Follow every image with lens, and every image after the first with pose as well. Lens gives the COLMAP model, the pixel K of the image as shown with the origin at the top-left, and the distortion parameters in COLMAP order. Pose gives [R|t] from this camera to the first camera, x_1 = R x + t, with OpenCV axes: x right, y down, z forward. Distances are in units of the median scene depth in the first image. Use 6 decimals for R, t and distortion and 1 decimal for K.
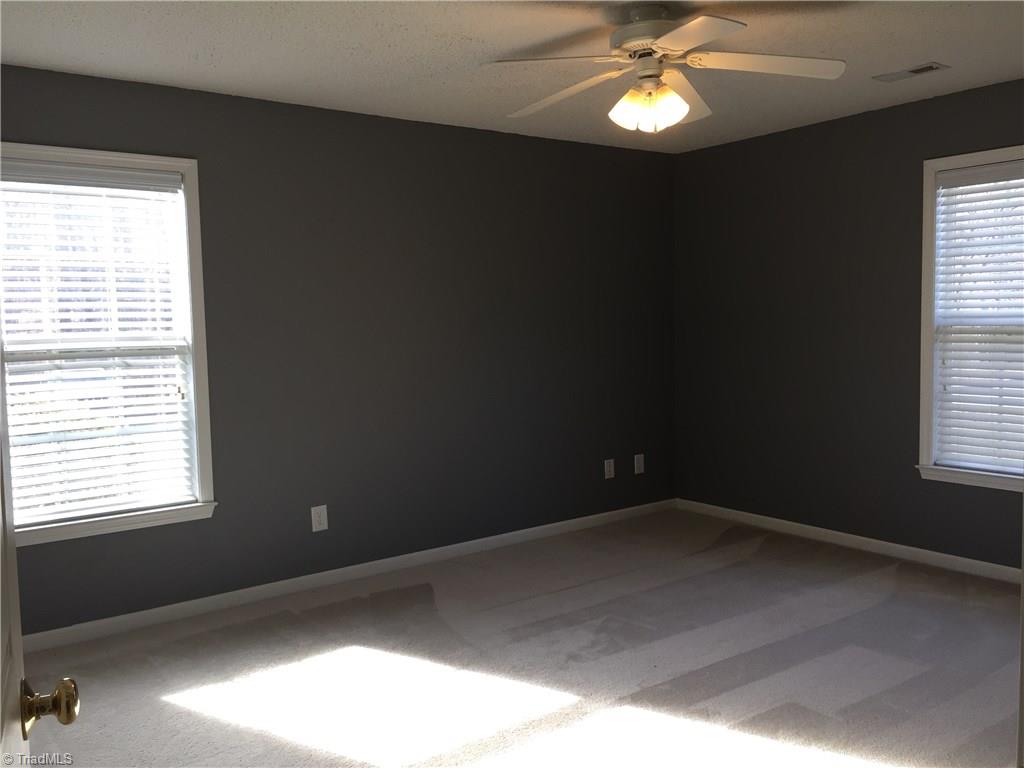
lens RADIAL K [[903.3, 0, 512.0], [0, 903.3, 384.0], [0, 0, 1]] dist [0.079838, 0.000637]
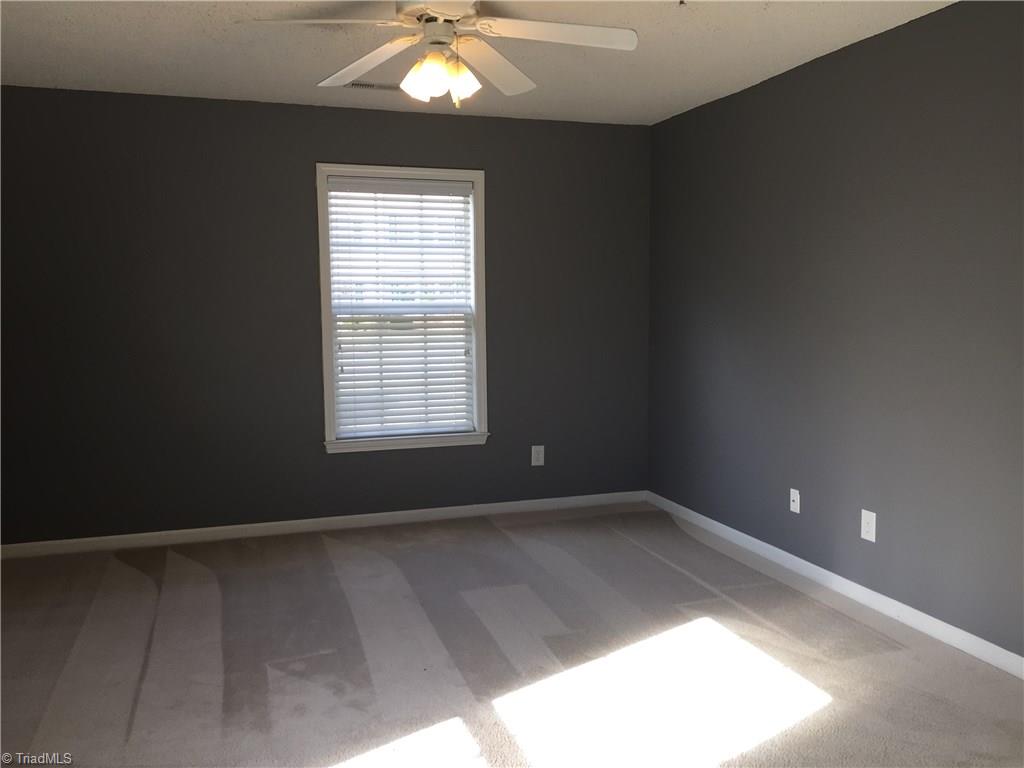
lens RADIAL K [[872.7, 0, 513.4], [0, 872.7, 388.5], [0, 0, 1]] dist [0.077580, -0.104064]
pose [[0.313700, -0.075184, 0.946541, -0.507908], [0.083104, 0.995209, 0.051508, -0.011281], [-0.945878, 0.062503, 0.318445, 0.484757]]
